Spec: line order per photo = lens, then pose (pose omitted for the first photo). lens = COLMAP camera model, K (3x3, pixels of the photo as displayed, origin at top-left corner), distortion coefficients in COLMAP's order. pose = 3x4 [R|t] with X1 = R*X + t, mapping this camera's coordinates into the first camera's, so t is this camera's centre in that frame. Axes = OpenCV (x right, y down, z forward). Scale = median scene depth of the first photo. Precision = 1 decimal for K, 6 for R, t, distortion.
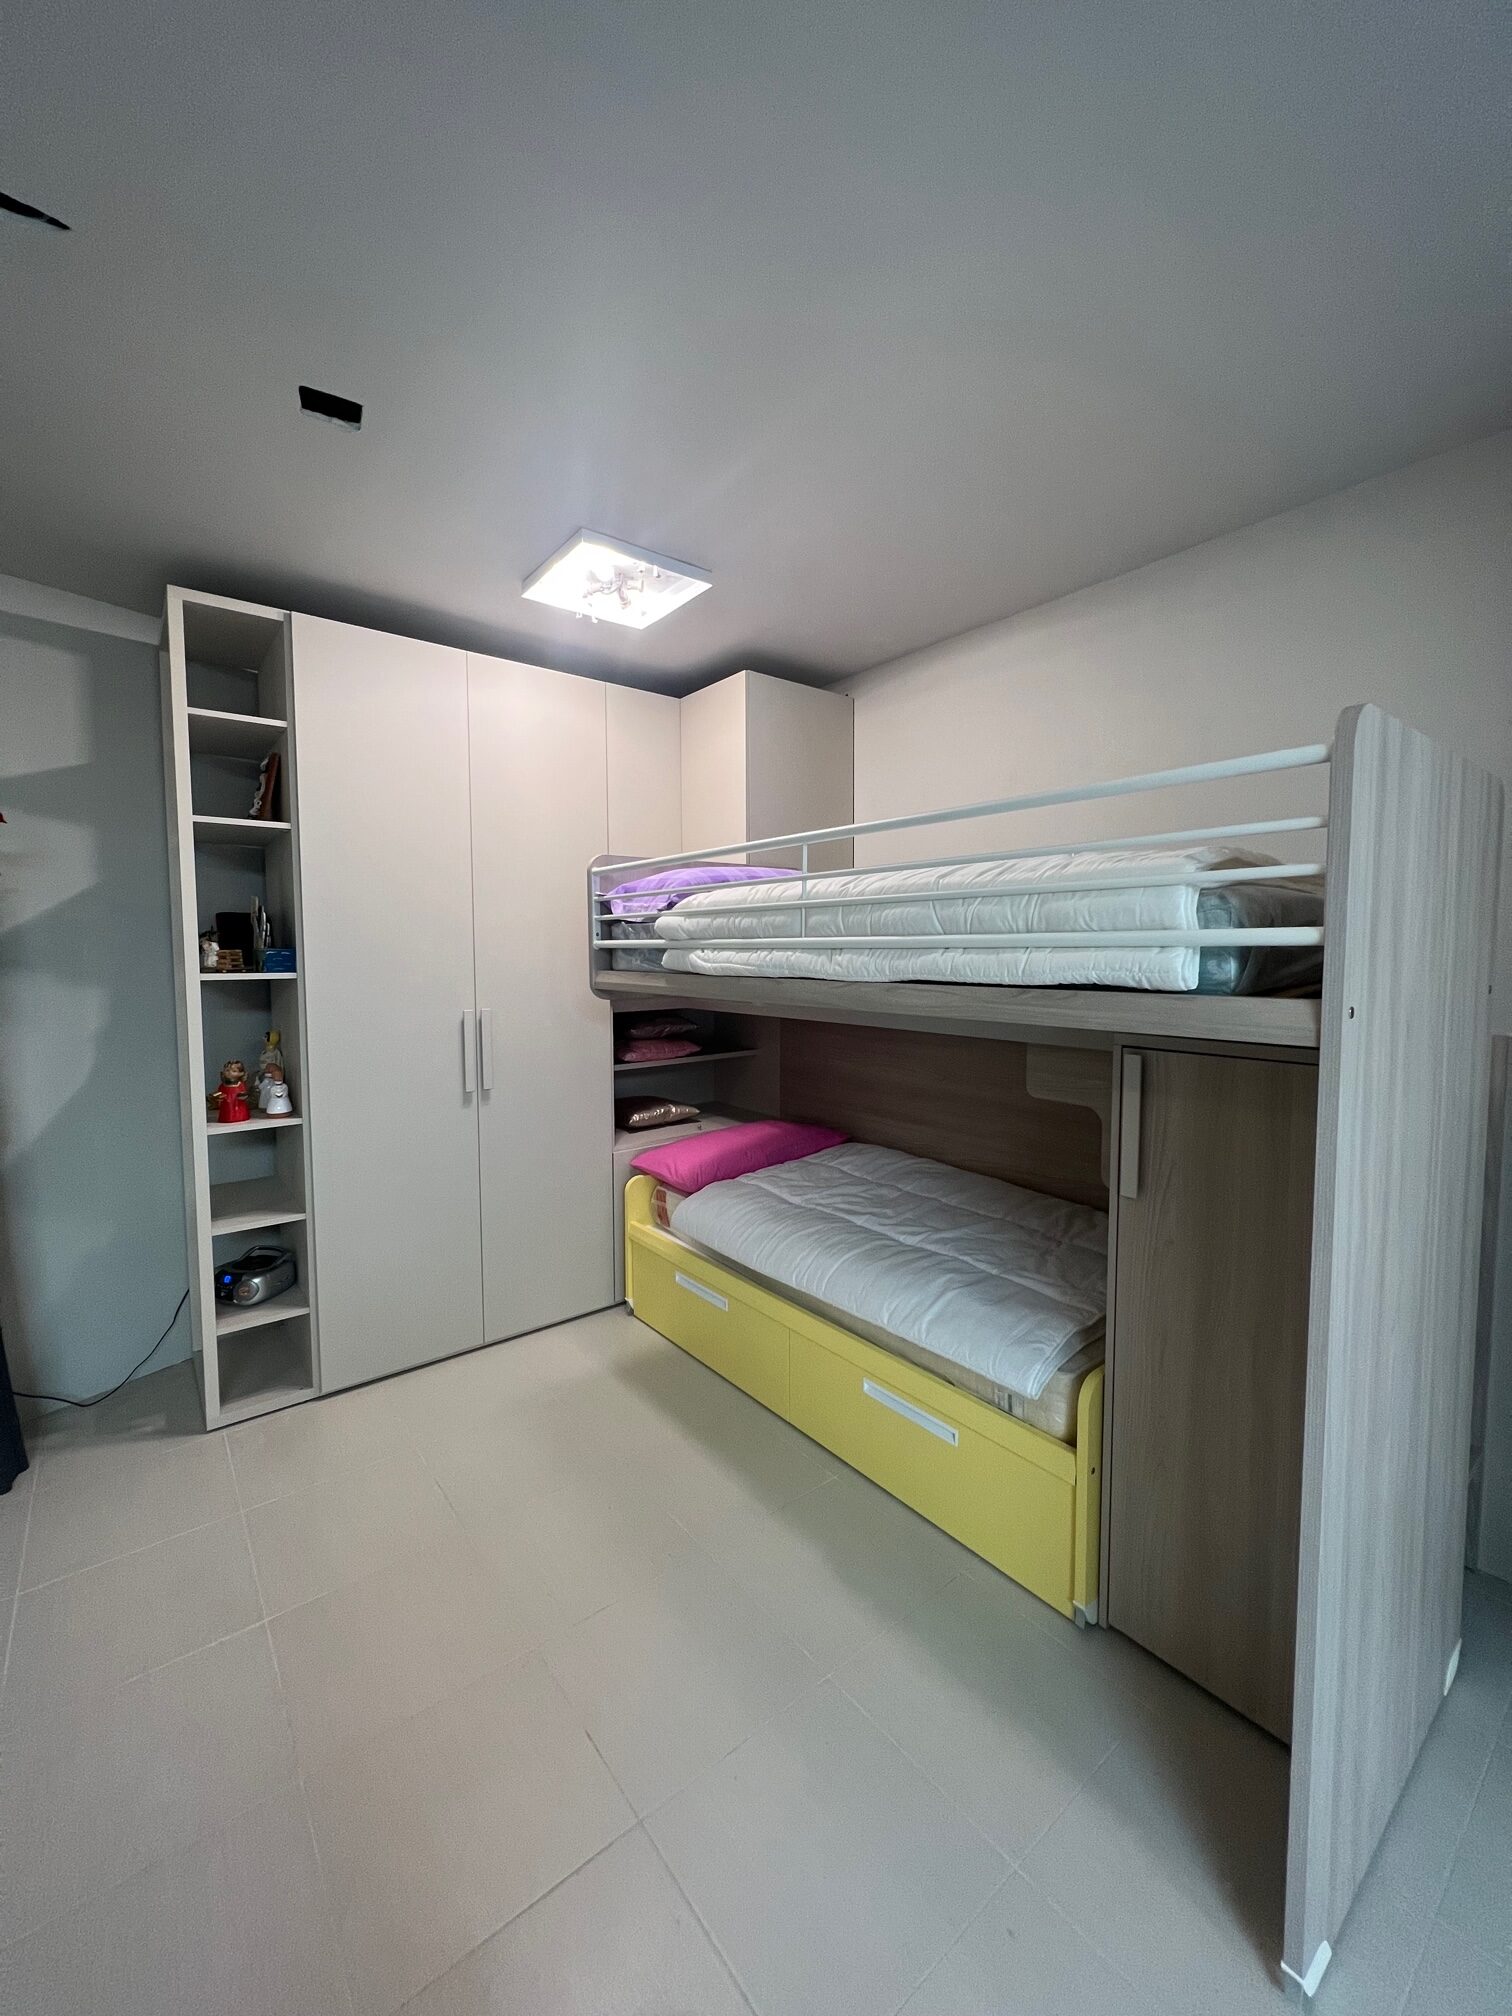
lens RADIAL K [[805.0, 0, 758.7], [0, 805.0, 991.5], [0, 0, 1]] dist [-0.001027, -0.000710]
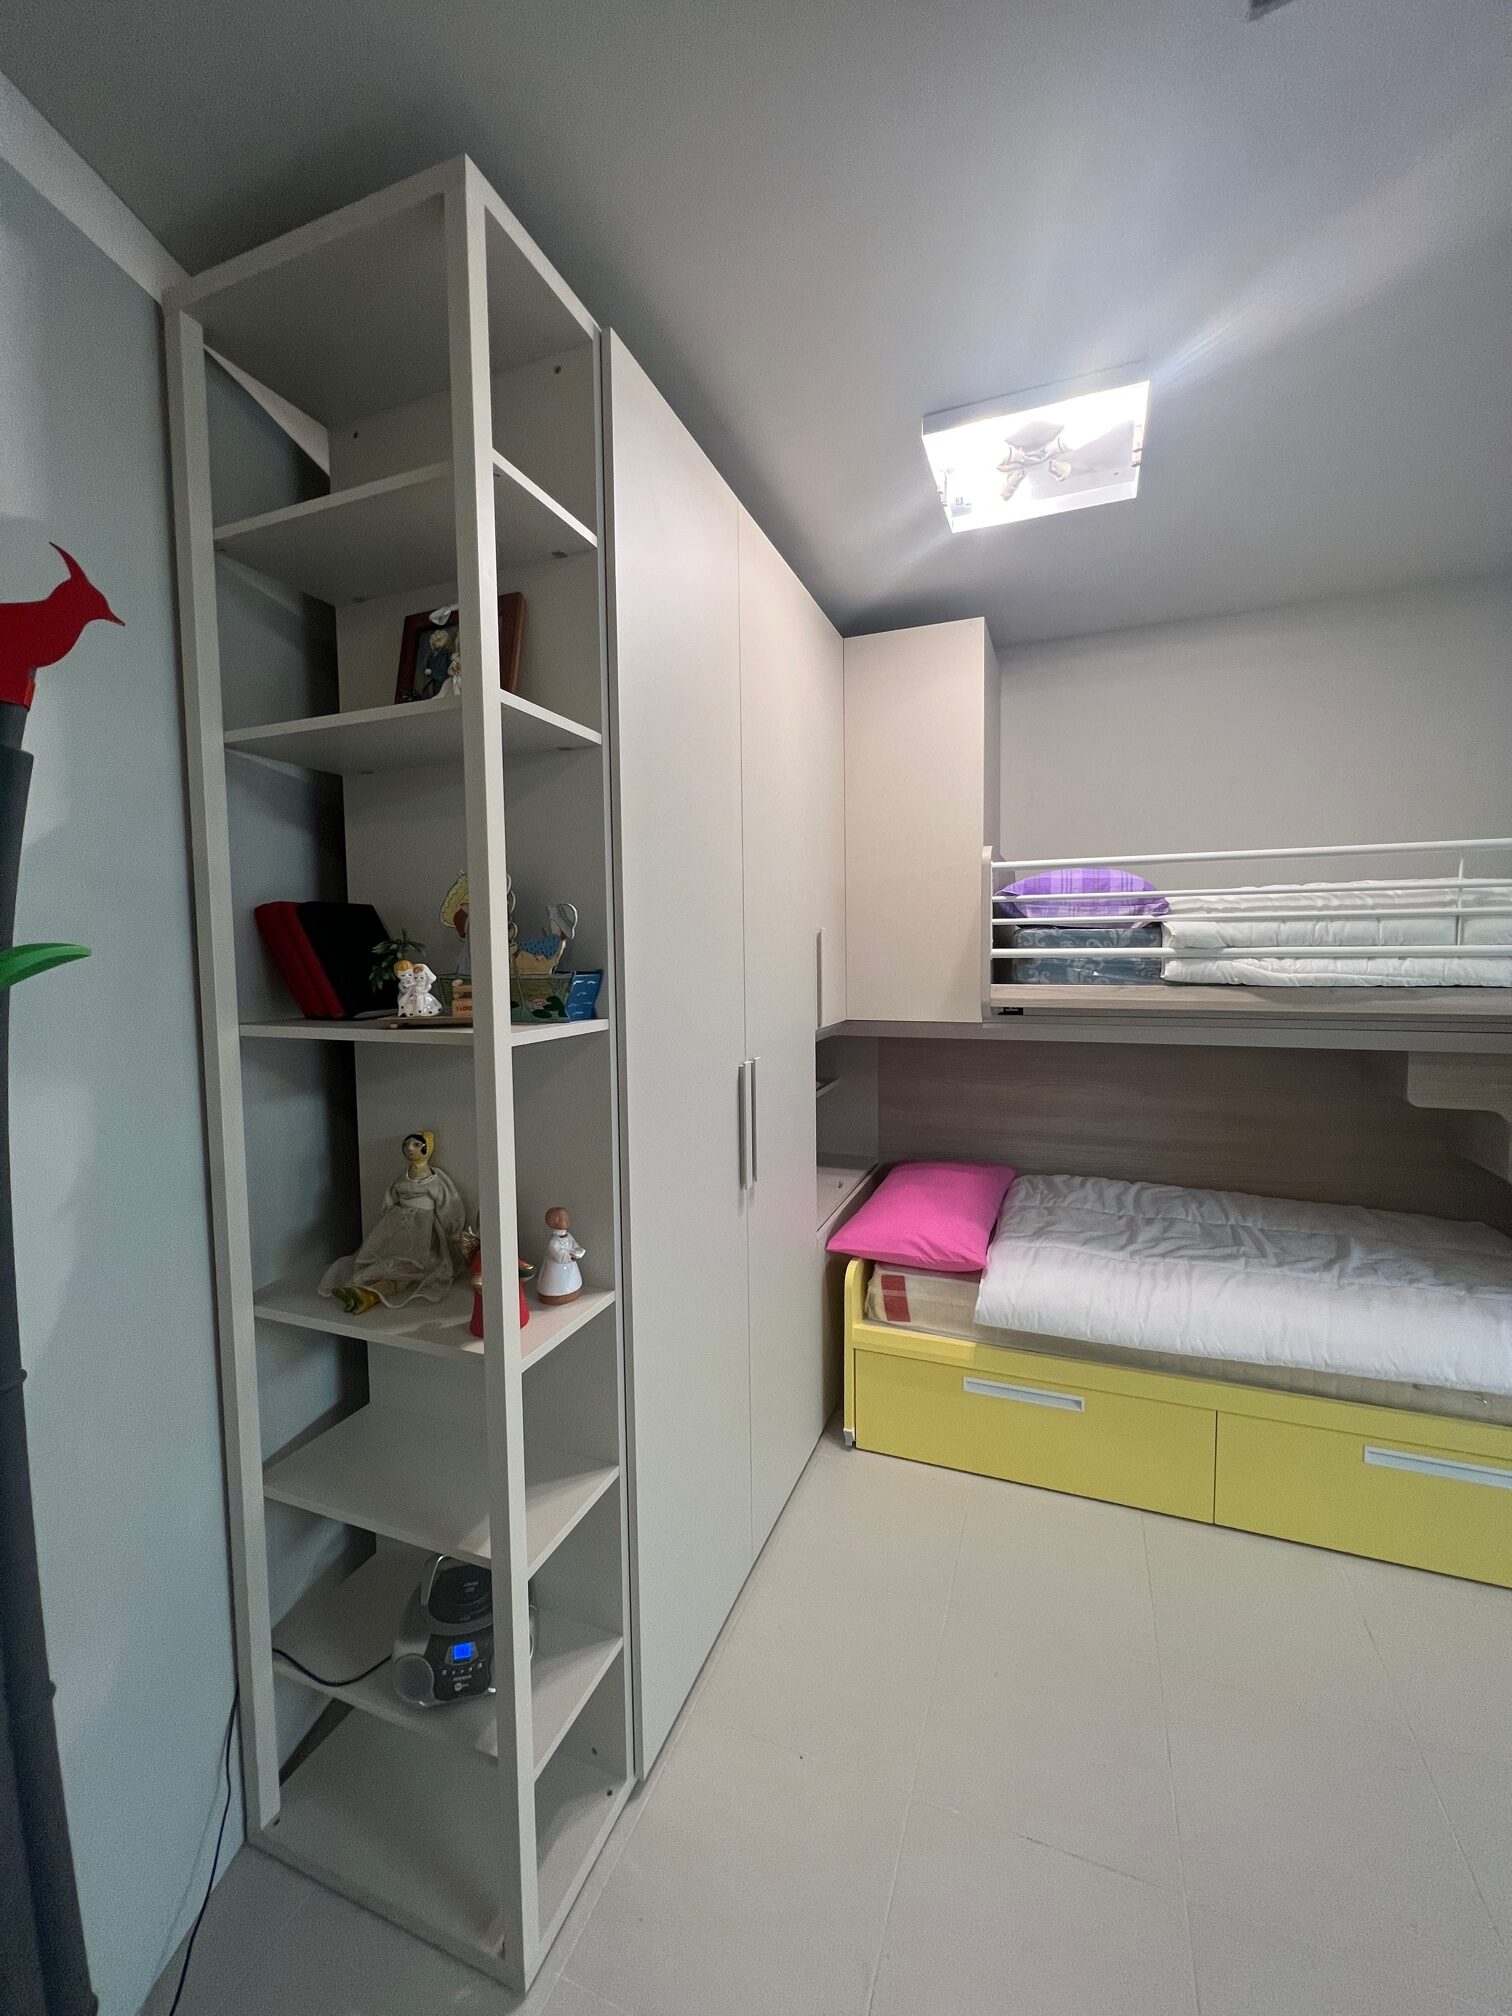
lens RADIAL K [[805.0, 0, 766.9], [0, 805.0, 998.5], [0, 0, 1]] dist [-0.001027, -0.000710]
pose [[0.868417, -0.041321, 0.494110, -0.757697], [0.042937, 0.999045, 0.008083, -0.037221], [-0.493973, 0.014197, 0.869362, 0.495178]]
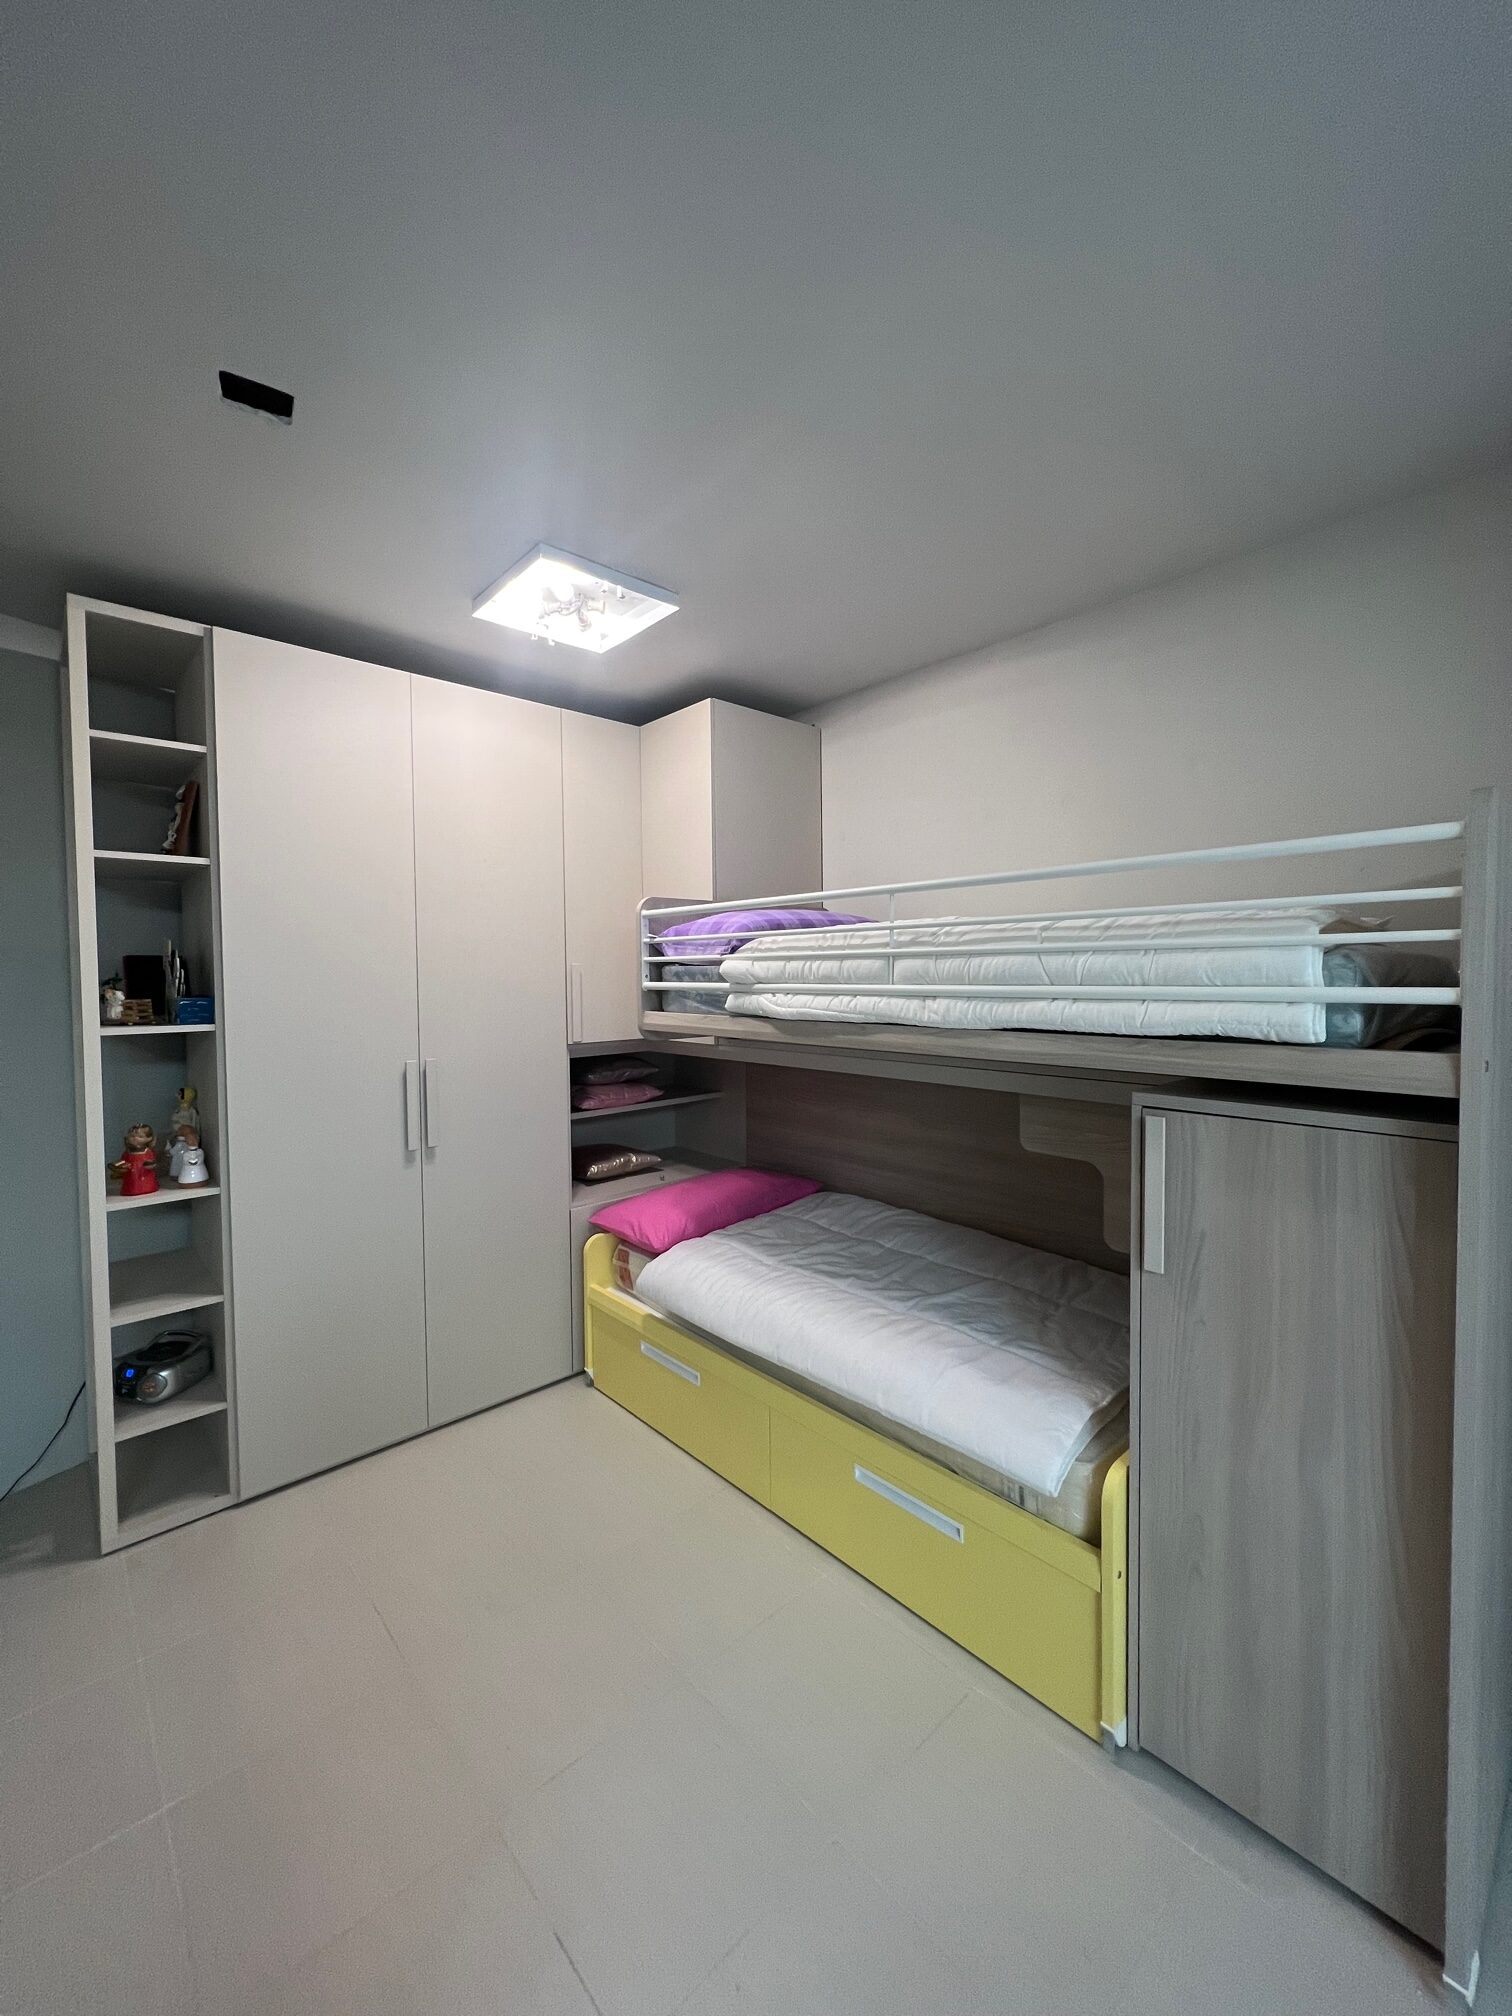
lens RADIAL K [[805.0, 0, 759.7], [0, 805.0, 996.0], [0, 0, 1]] dist [-0.001027, -0.000710]
pose [[0.998061, -0.009123, 0.061574, -0.024788], [0.011213, 0.999370, -0.033675, -0.017685], [-0.061228, 0.034300, 0.997534, 0.069386]]
